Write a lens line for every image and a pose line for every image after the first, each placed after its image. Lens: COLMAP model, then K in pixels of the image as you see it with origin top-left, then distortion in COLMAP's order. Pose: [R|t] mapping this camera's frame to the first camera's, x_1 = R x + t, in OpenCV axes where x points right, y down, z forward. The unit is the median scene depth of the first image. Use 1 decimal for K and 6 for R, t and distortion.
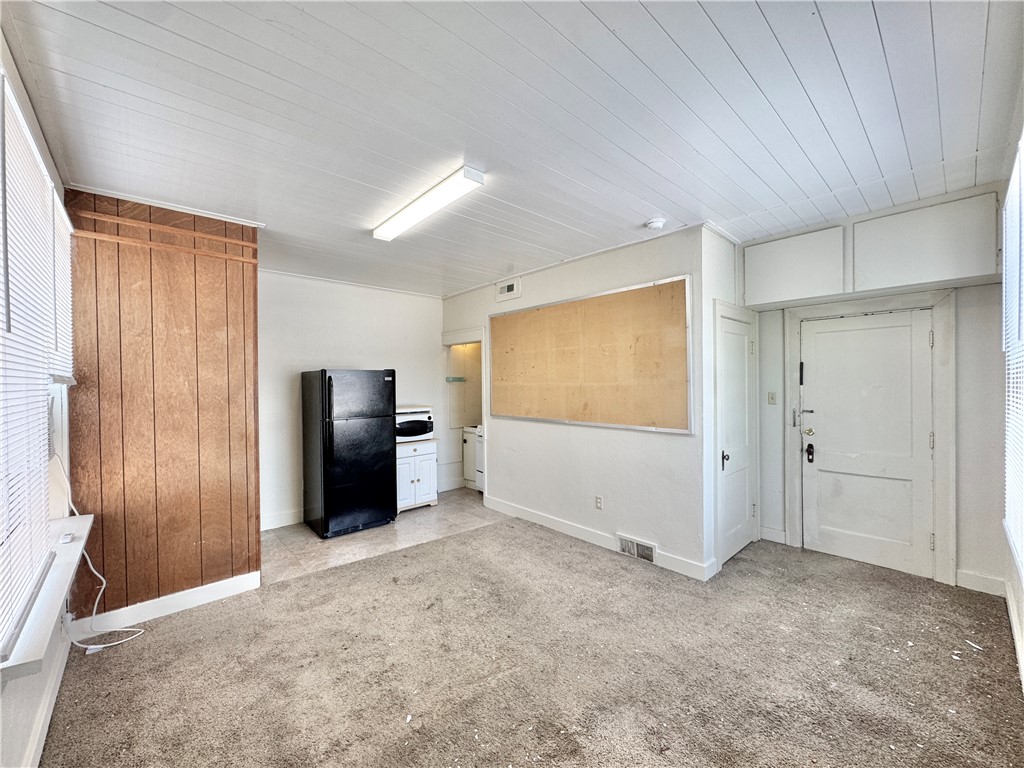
lens RADIAL K [[407.6, 0, 512.5], [0, 407.6, 384.8], [0, 0, 1]] dist [-0.005122, 0.000231]
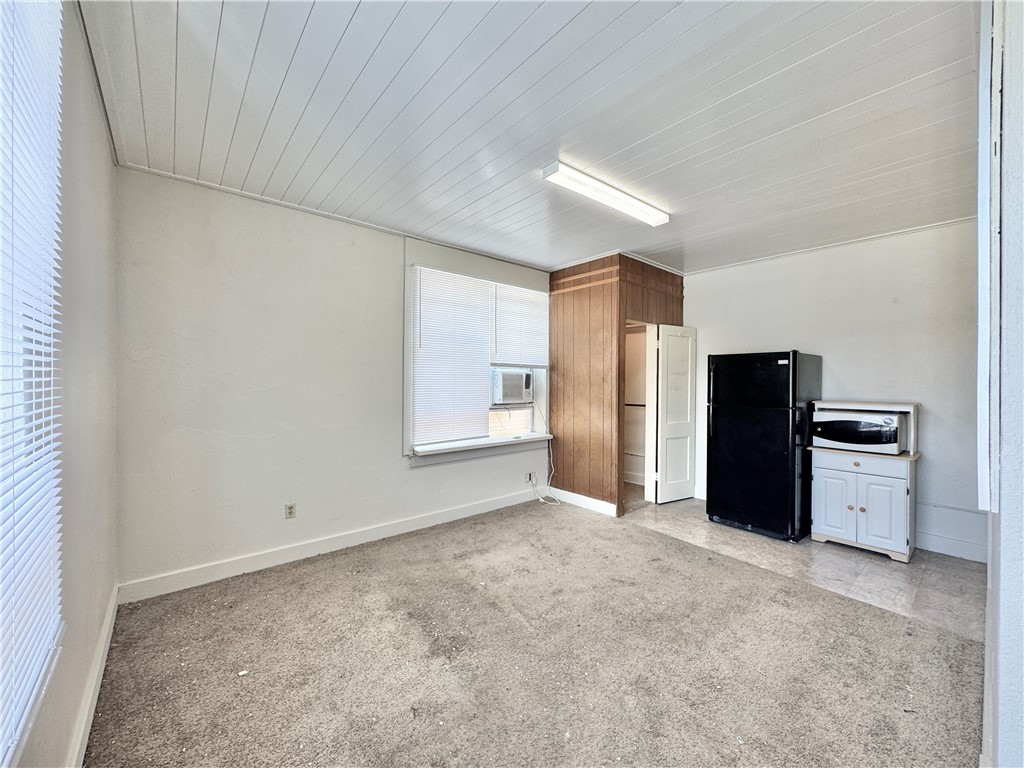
lens RADIAL K [[407.6, 0, 512.5], [0, 407.6, 384.8], [0, 0, 1]] dist [-0.005122, 0.000231]
pose [[-0.032796, 0.017842, -0.999303, 0.496310], [-0.014327, 0.999730, 0.018320, 0.021969], [0.999359, 0.014917, -0.032532, 0.459381]]
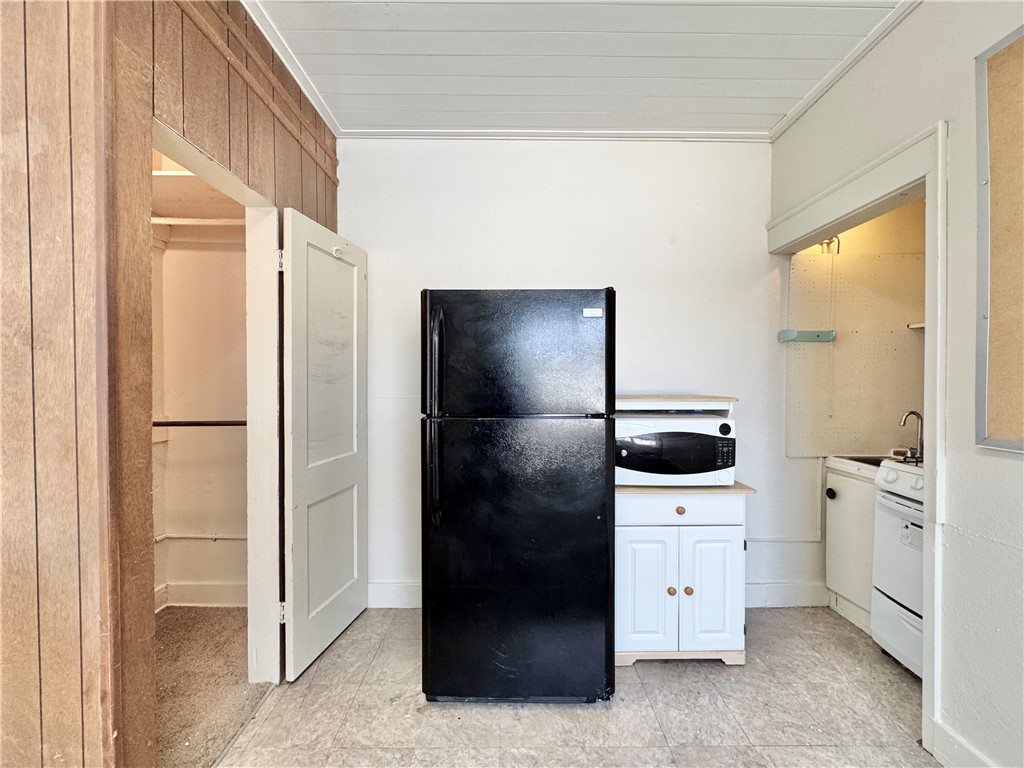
lens RADIAL K [[407.6, 0, 512.5], [0, 407.6, 384.8], [0, 0, 1]] dist [-0.005122, 0.000231]
pose [[0.745375, 0.018086, -0.666400, -0.110776], [-0.013836, 0.999836, 0.011660, 0.043008], [0.666502, 0.000529, 0.745503, 0.646943]]
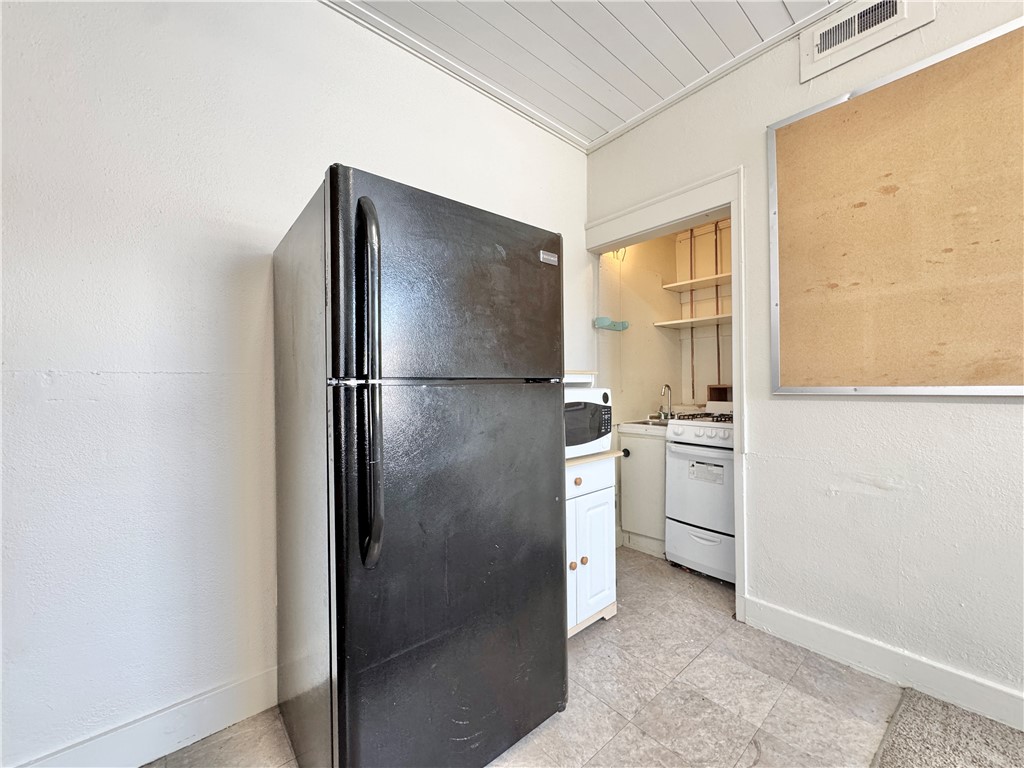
lens RADIAL K [[404.5, 0, 512.0], [0, 404.5, 384.0], [0, 0, 1]] dist [-0.007961, 0.000037]
pose [[0.999565, -0.001635, -0.029455, -0.305328], [0.001382, 0.999962, -0.008590, 0.077386], [0.029468, 0.008546, 0.999529, 0.659126]]
